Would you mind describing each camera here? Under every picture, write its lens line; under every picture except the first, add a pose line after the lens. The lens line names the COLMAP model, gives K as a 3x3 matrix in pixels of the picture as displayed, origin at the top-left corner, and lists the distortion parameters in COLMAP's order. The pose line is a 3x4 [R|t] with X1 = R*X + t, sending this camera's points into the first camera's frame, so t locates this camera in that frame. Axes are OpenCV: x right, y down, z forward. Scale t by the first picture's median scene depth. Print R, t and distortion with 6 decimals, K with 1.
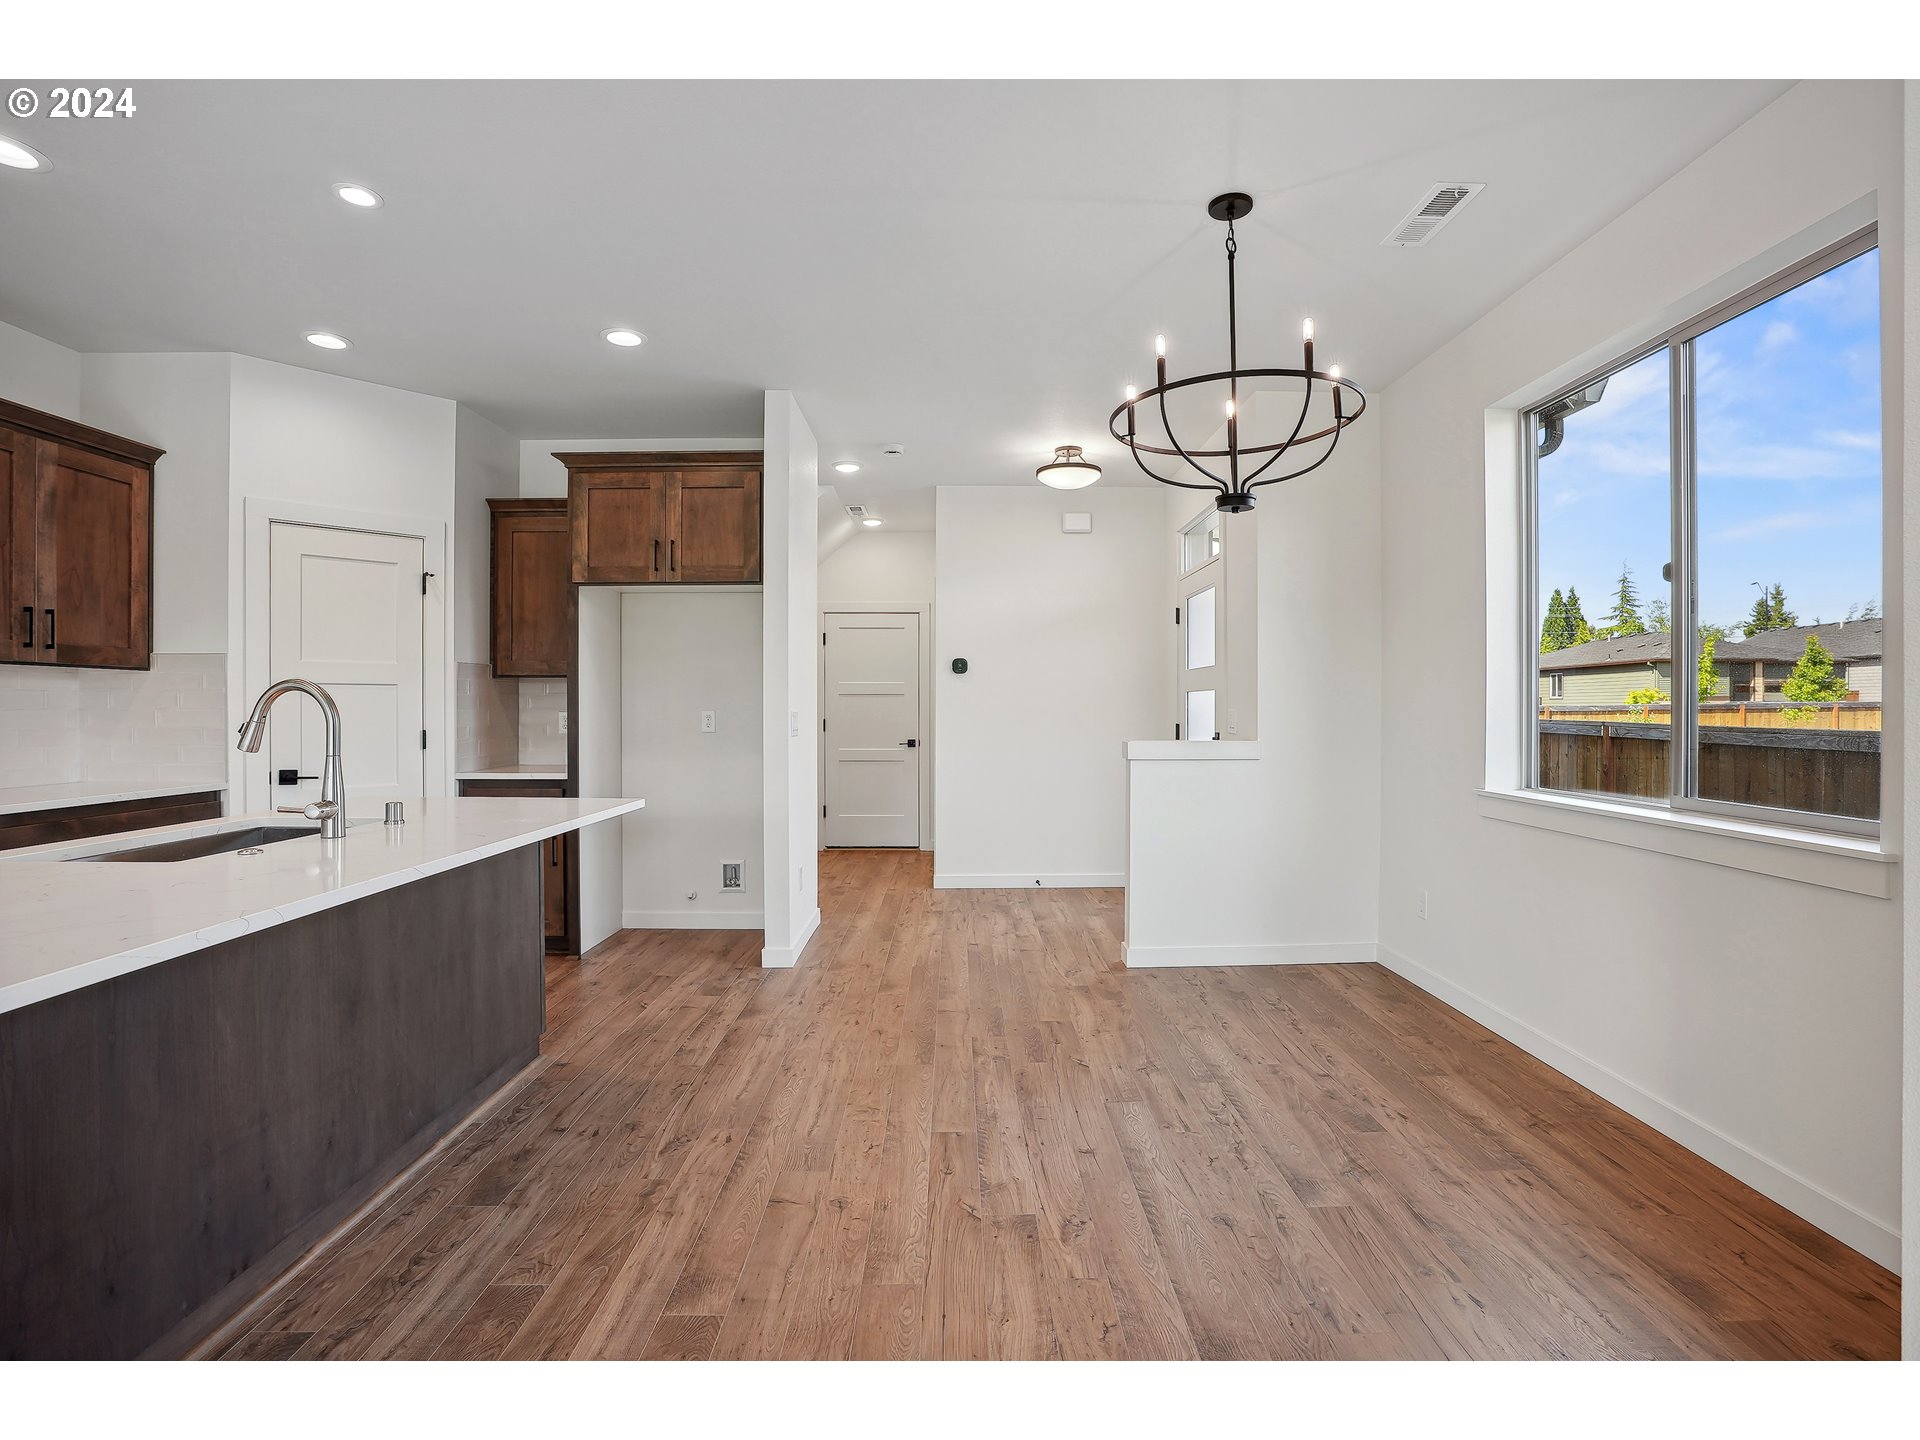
lens RADIAL K [[880.8, 0, 936.2], [0, 880.8, 713.5], [0, 0, 1]] dist [-0.011941, 0.001391]
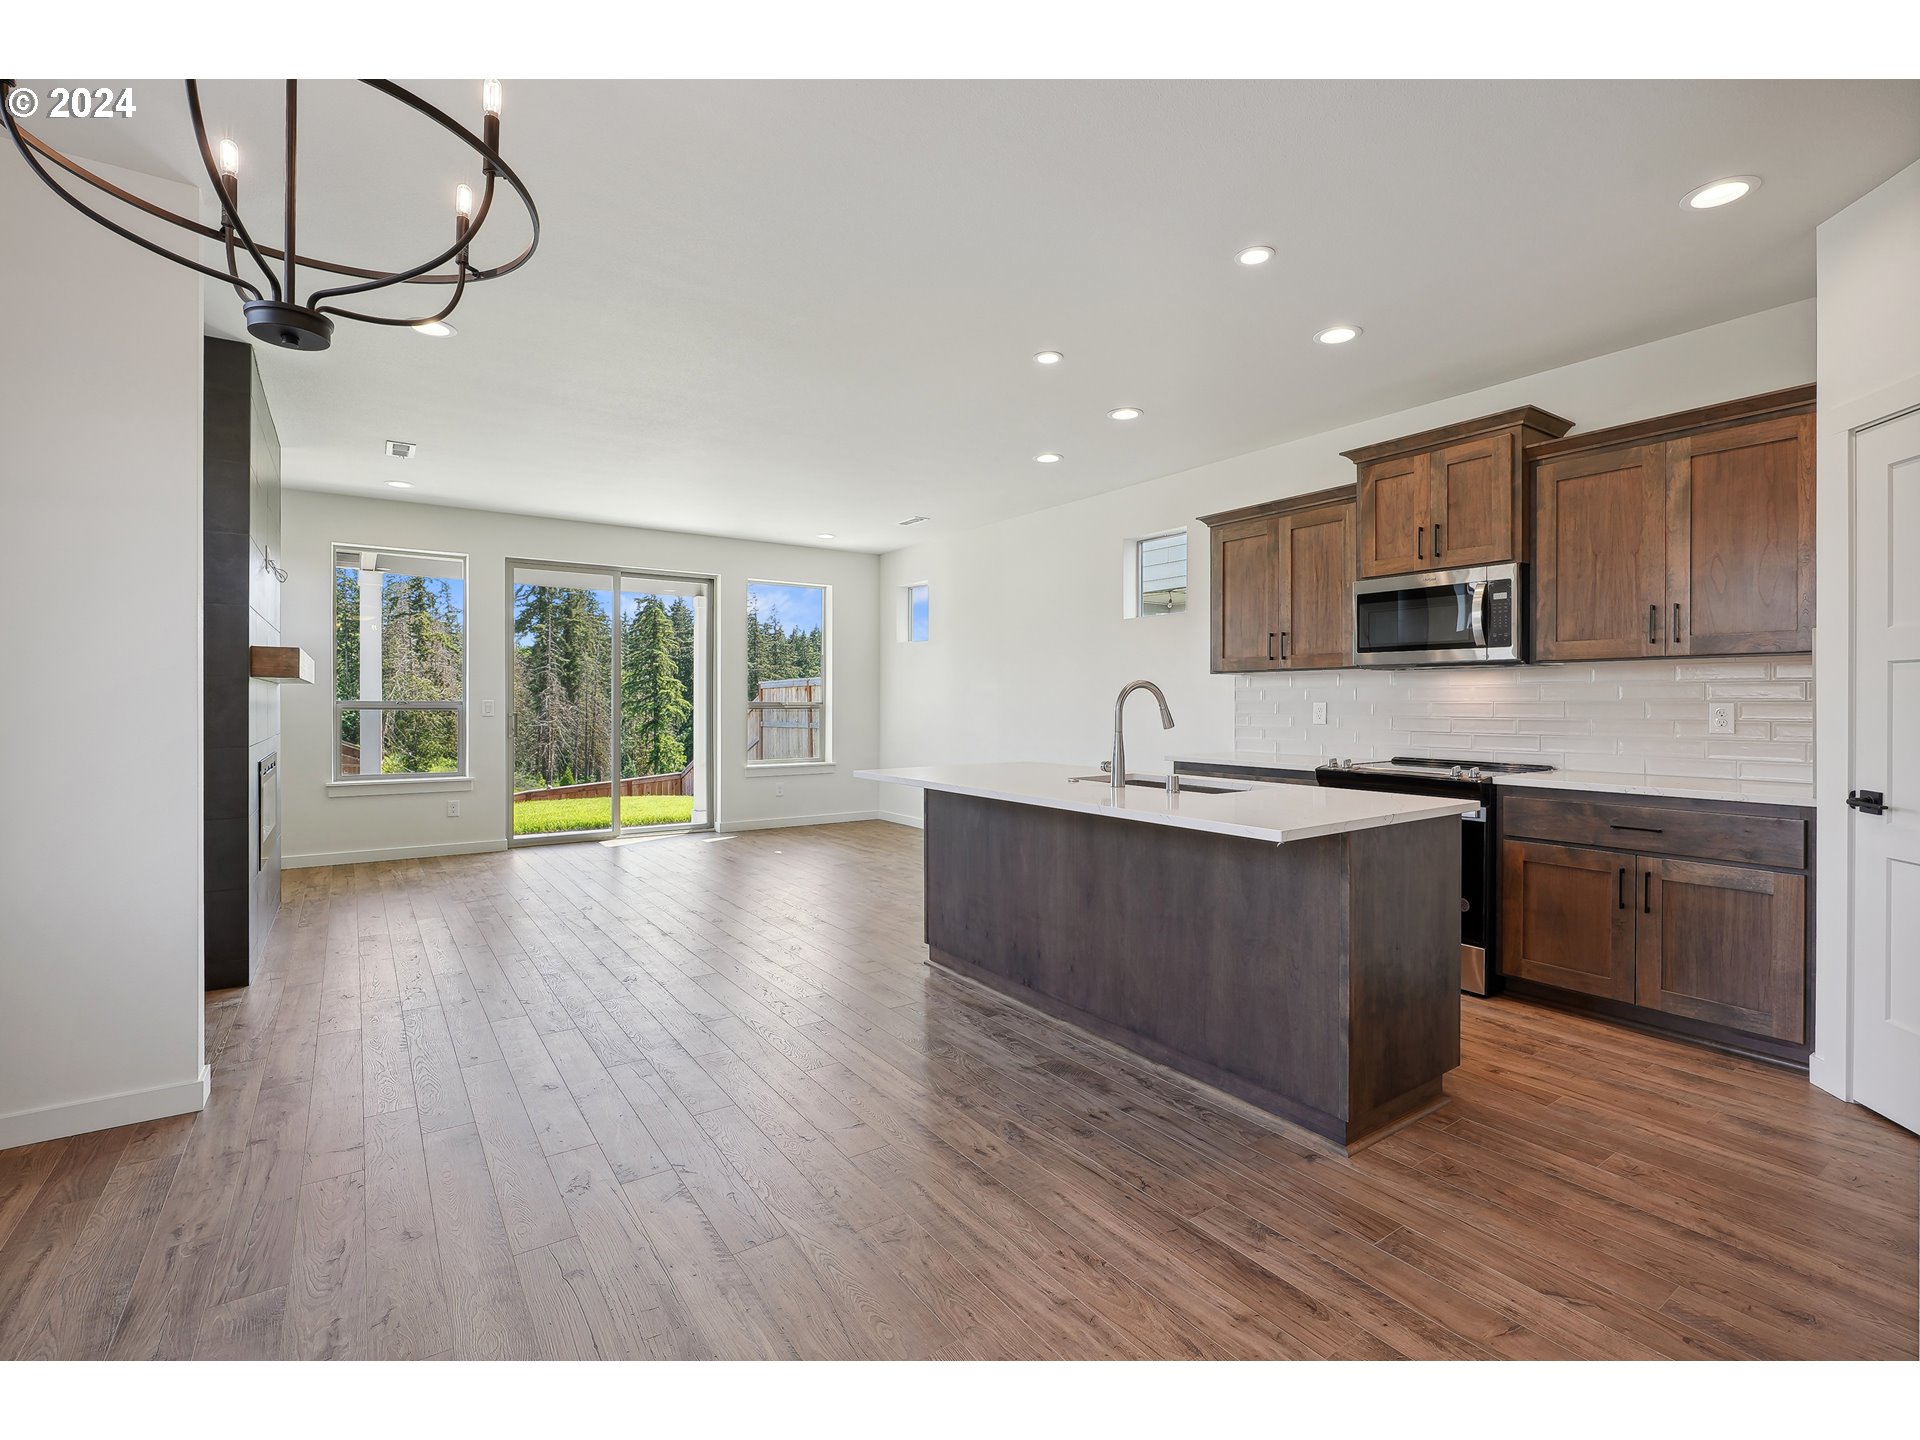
lens RADIAL K [[880.8, 0, 976.8], [0, 880.8, 705.0], [0, 0, 1]] dist [-0.011941, 0.001391]
pose [[-0.803856, 0.002521, -0.594818, 0.194496], [-0.003941, 0.999946, 0.009565, -0.005475], [0.594810, 0.010033, -0.803804, 1.028095]]
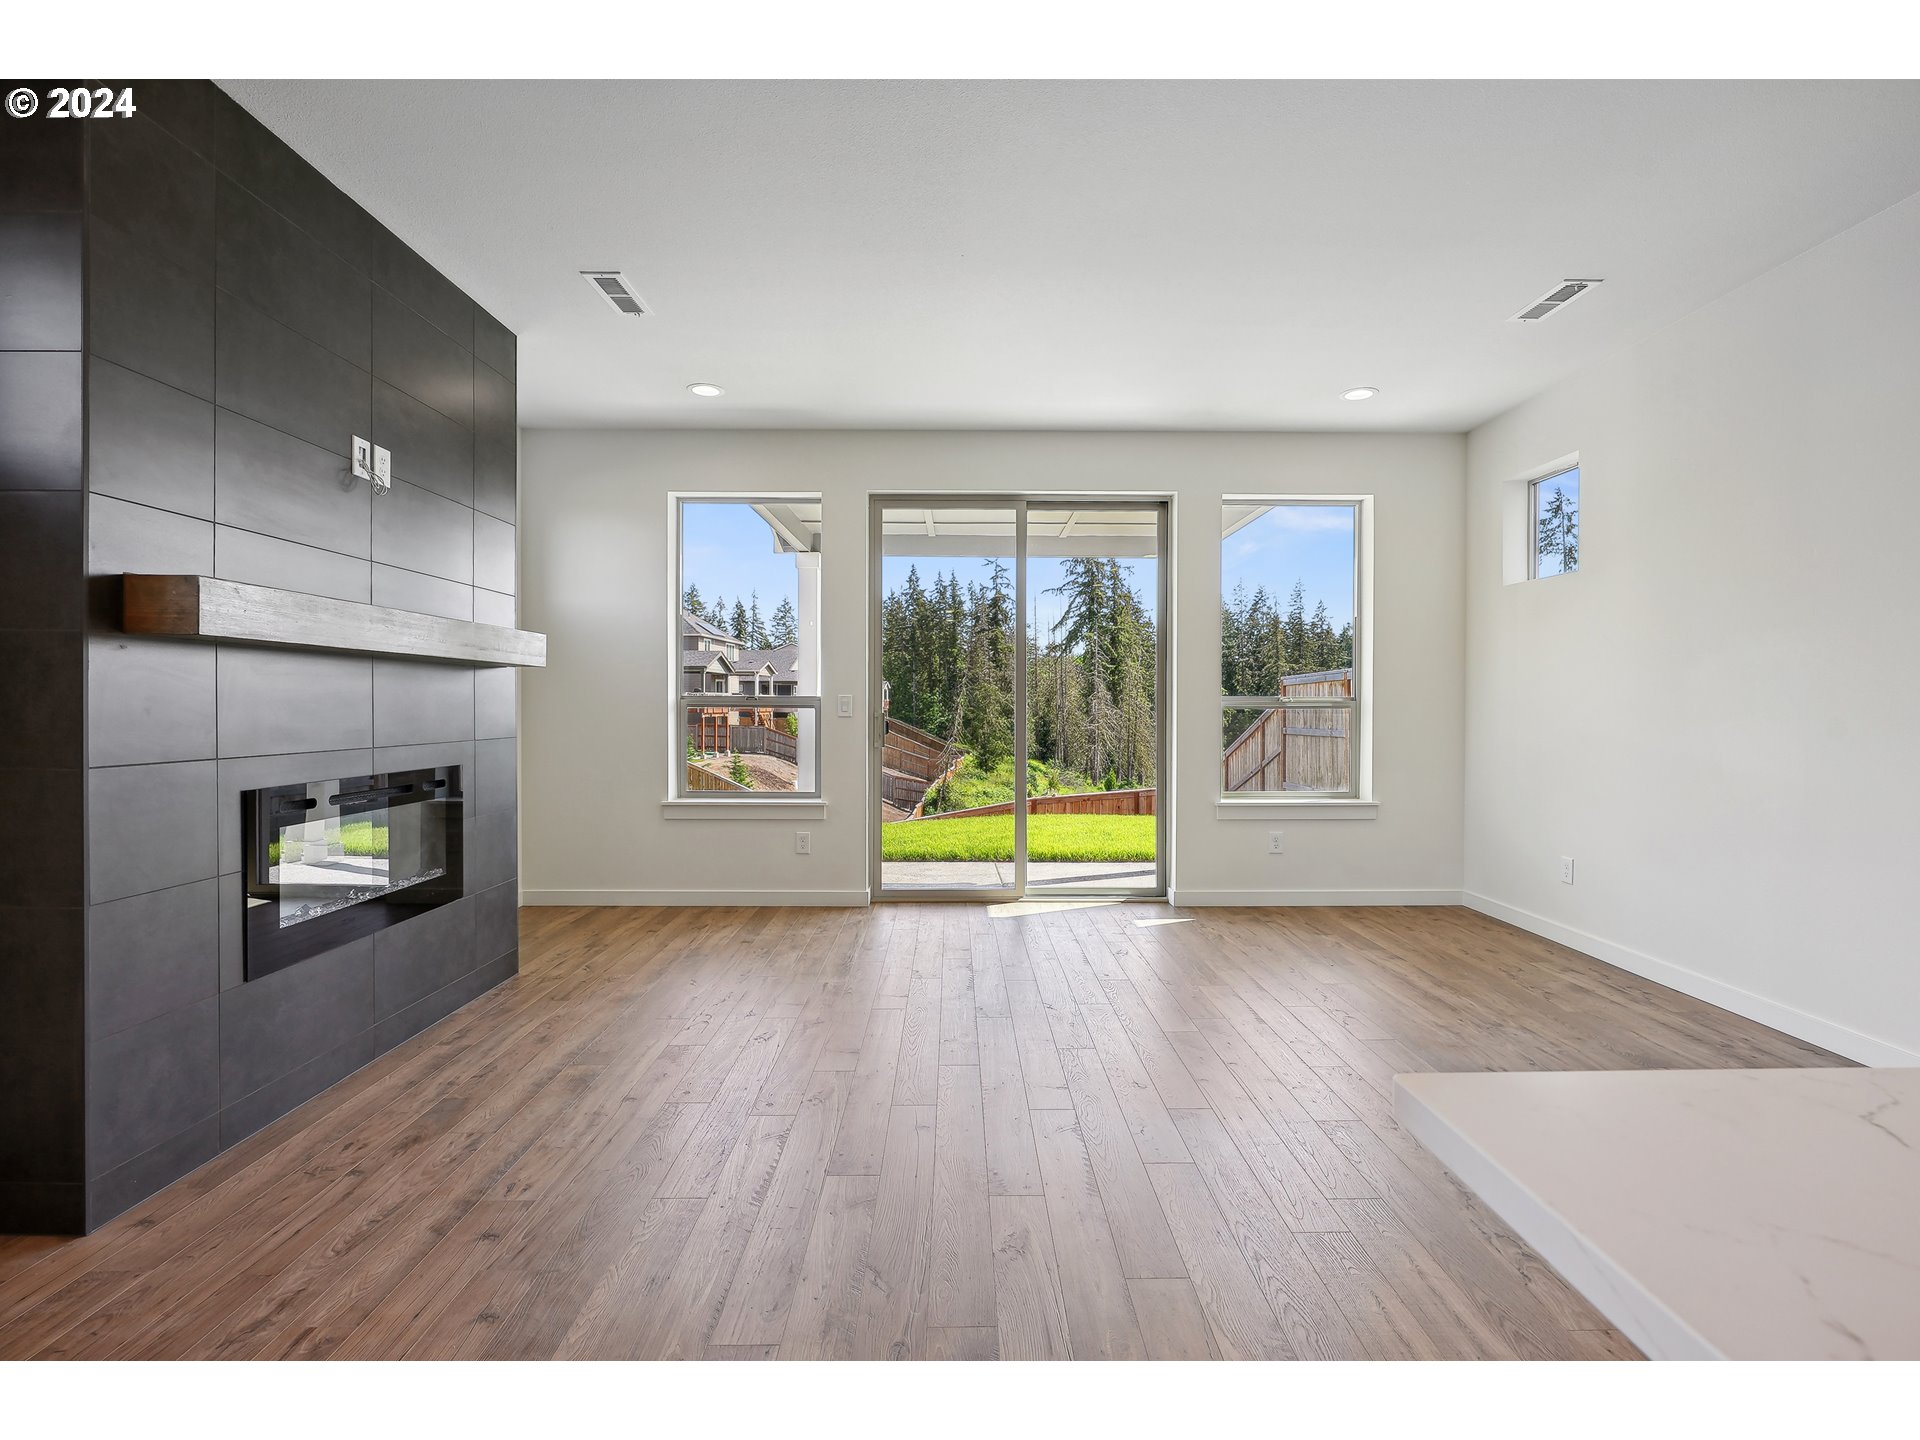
lens RADIAL K [[880.8, 0, 970.2], [0, 880.8, 711.4], [0, 0, 1]] dist [-0.011941, 0.001391]
pose [[-0.999596, 0.000647, -0.028399, -0.177833], [0.000286, 0.999919, 0.012722, 0.013115], [0.028405, 0.012709, -0.999516, 0.348605]]
